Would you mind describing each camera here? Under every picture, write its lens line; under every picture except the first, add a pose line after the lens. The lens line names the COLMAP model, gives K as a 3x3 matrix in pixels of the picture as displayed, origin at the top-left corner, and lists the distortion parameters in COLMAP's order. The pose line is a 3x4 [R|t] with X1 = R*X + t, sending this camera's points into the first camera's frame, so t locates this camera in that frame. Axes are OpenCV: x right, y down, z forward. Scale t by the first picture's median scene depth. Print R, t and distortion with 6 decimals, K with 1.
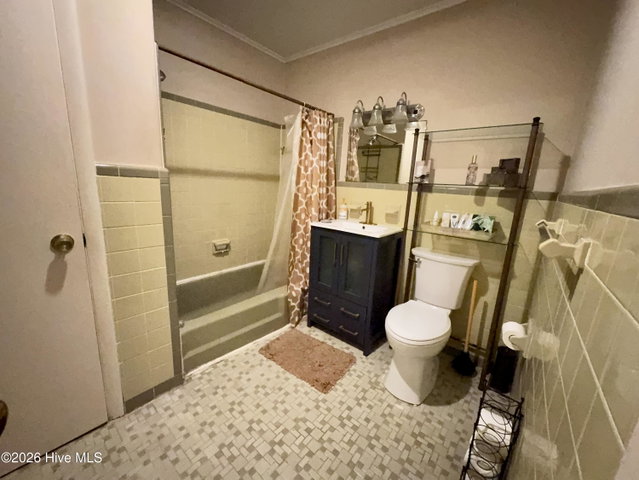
lens RADIAL K [[257.2, 0, 320.6], [0, 257.2, 239.8], [0, 0, 1]] dist [-0.006352, 0.000858]
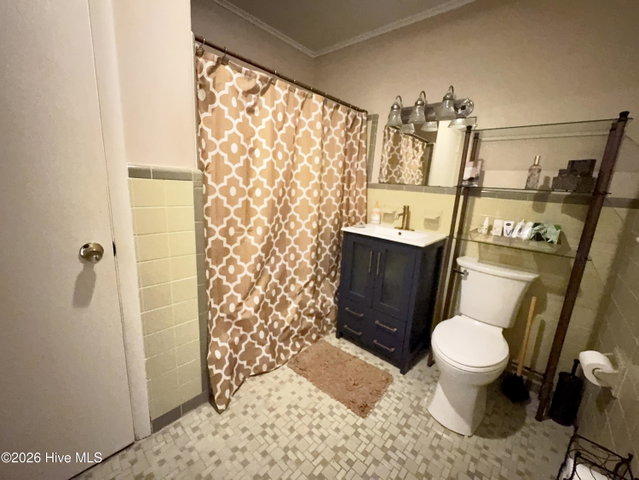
lens RADIAL K [[257.2, 0, 317.6], [0, 257.2, 239.2], [0, 0, 1]] dist [-0.006352, 0.000858]
pose [[0.998772, 0.016012, -0.046888, -0.108946], [-0.015942, 0.999871, 0.001872, -0.031961], [0.046912, -0.001122, 0.998898, 0.083848]]
